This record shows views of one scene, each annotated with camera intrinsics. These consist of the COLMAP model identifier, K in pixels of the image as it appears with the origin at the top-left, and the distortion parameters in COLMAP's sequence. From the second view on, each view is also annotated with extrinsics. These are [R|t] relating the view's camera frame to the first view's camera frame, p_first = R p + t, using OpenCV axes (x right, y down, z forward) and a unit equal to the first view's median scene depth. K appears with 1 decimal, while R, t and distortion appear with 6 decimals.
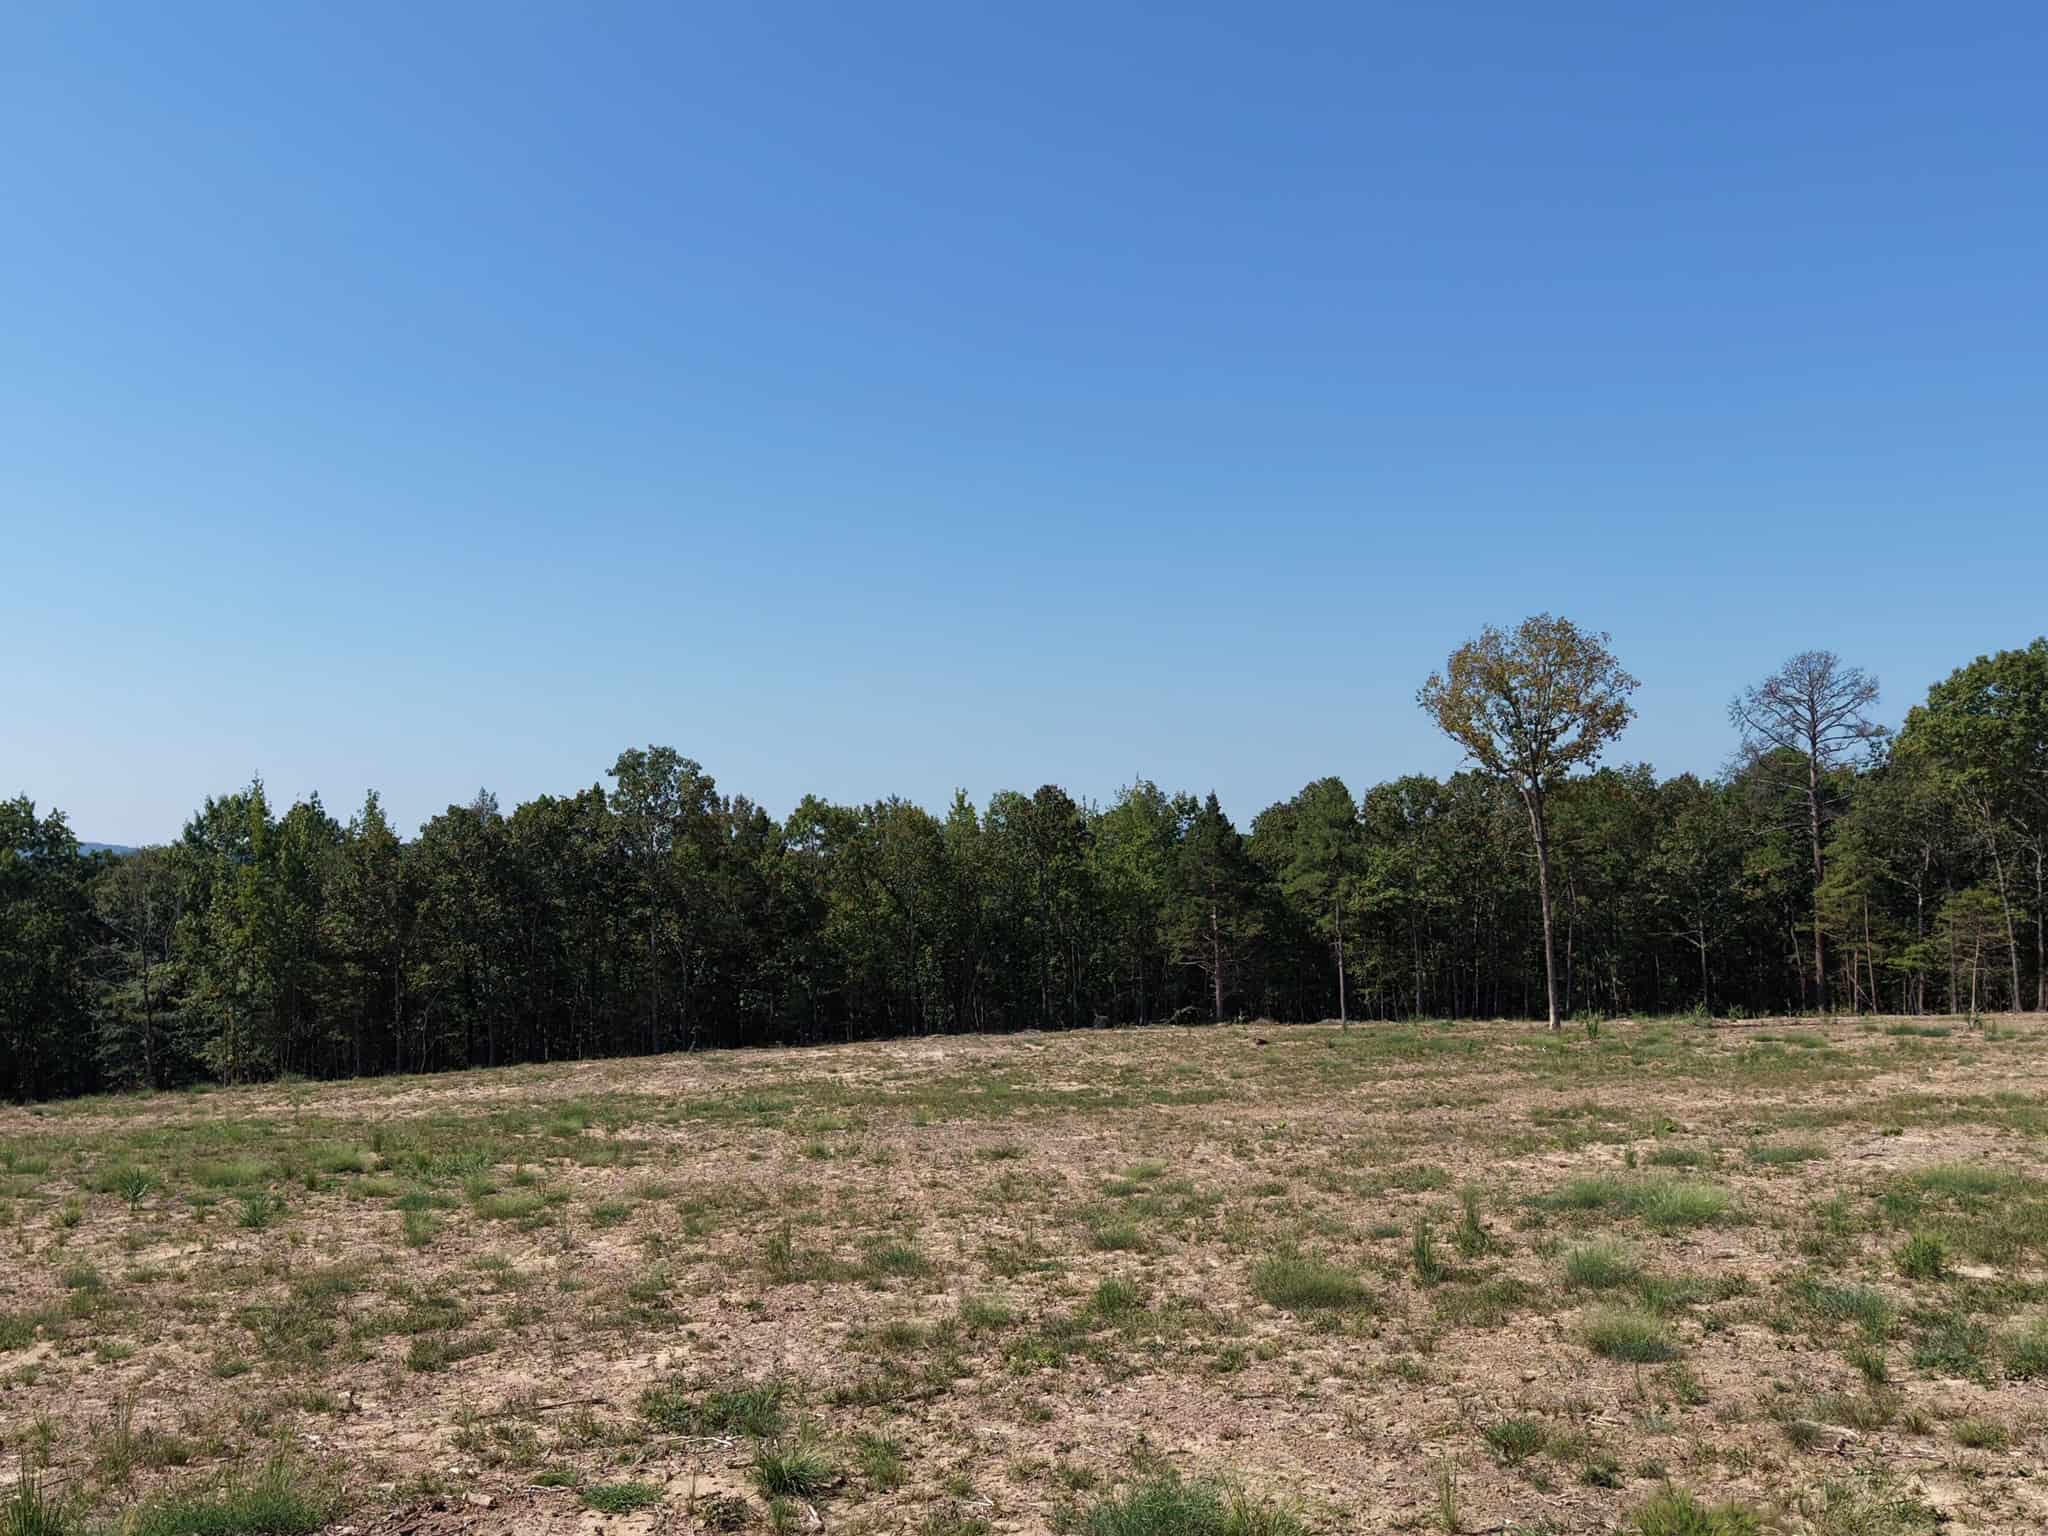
lens RADIAL K [[1980.9, 0, 1030.7], [0, 1980.9, 777.6], [0, 0, 1]] dist [0.043131, -0.014052]
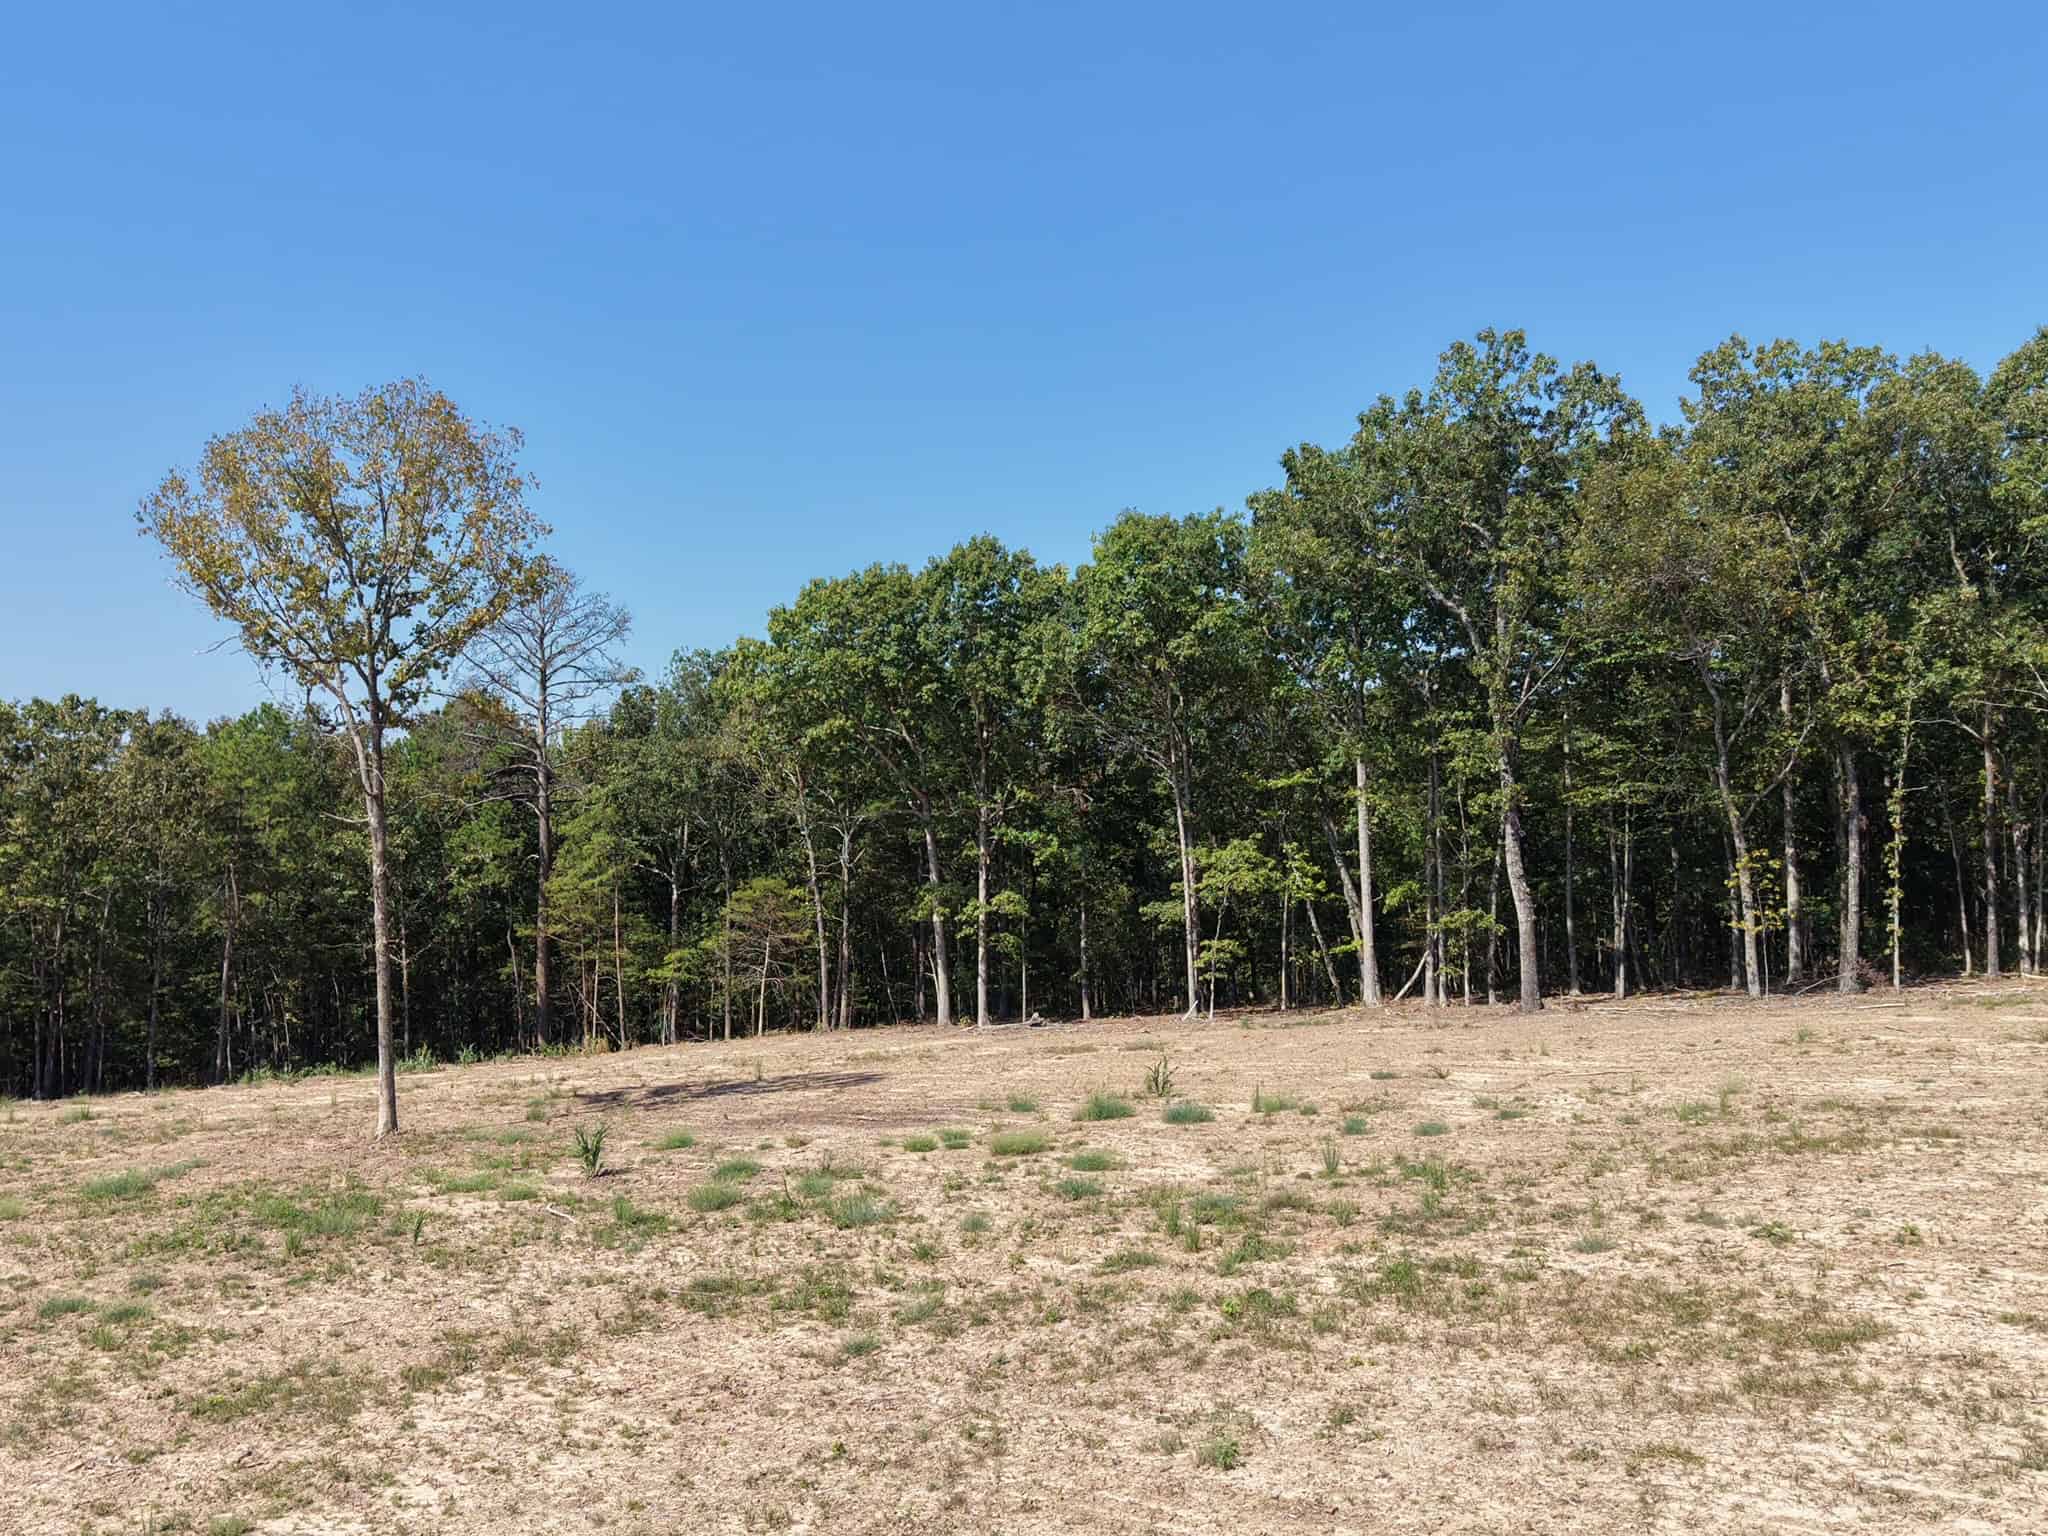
lens RADIAL K [[1980.9, 0, 1030.7], [0, 1980.9, 777.6], [0, 0, 1]] dist [0.043131, -0.014052]
pose [[0.714972, 0.032890, 0.698379, -0.001656], [-0.034890, 0.999327, -0.011345, 0.019805], [-0.698282, -0.016255, 0.715638, 0.344433]]
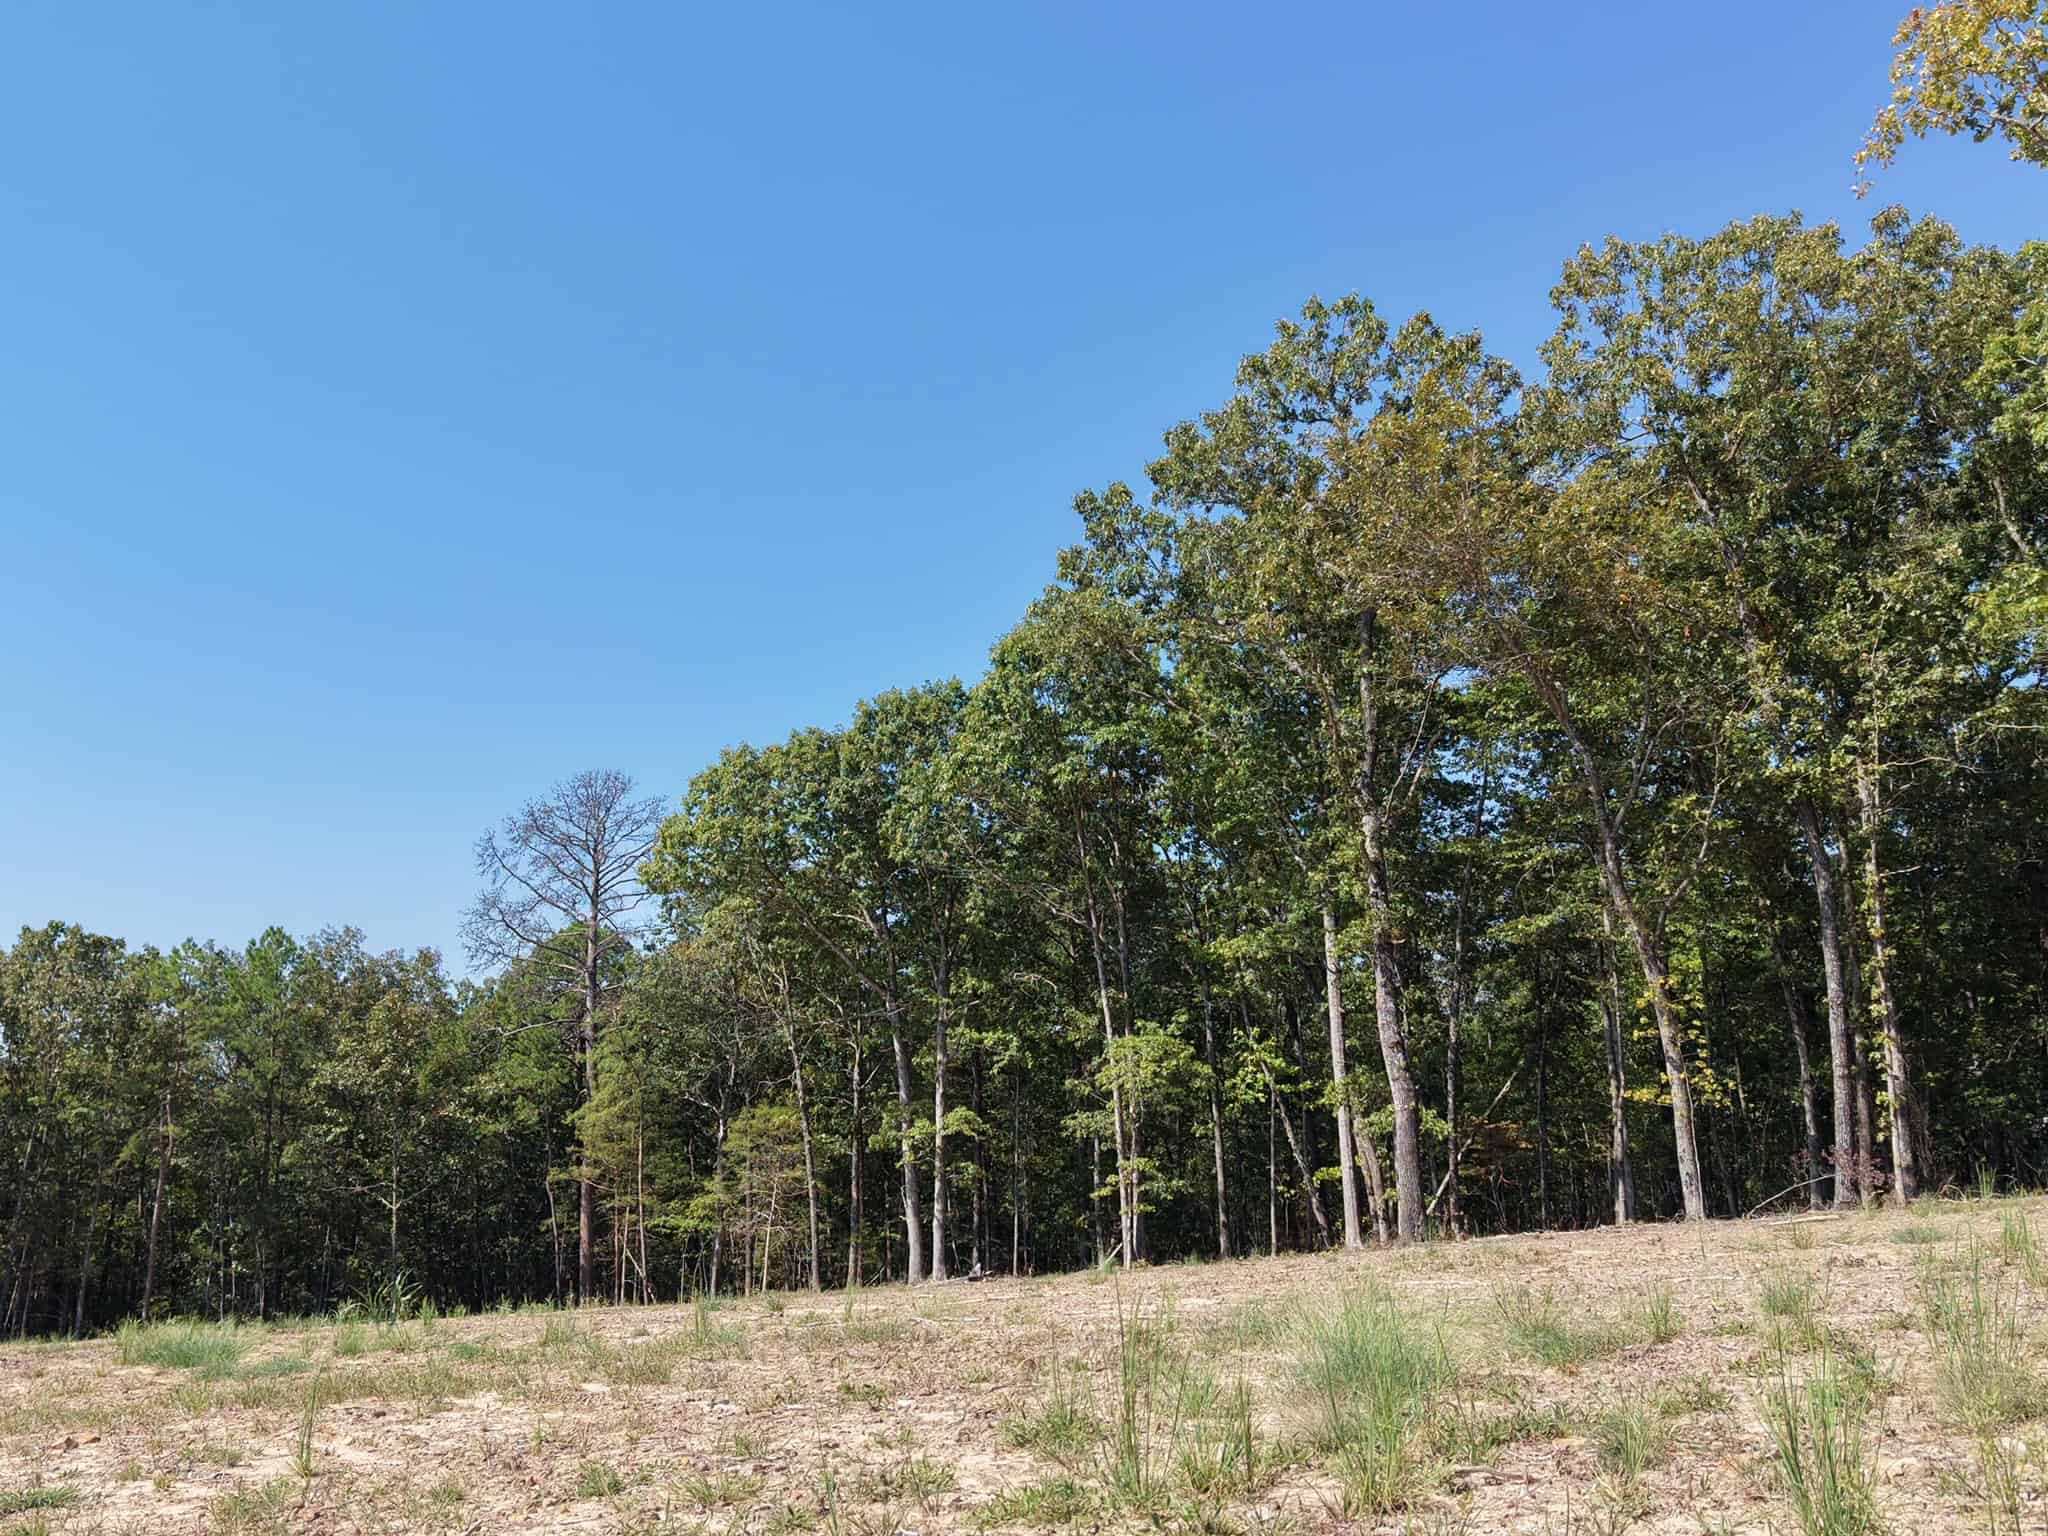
lens RADIAL K [[1980.9, 0, 1030.7], [0, 1980.9, 777.6], [0, 0, 1]] dist [0.043131, -0.014052]
pose [[0.890552, 0.079652, 0.447853, 0.225706], [-0.014114, 0.988914, -0.147815, 0.041147], [-0.454662, 0.125316, 0.881804, 0.333131]]
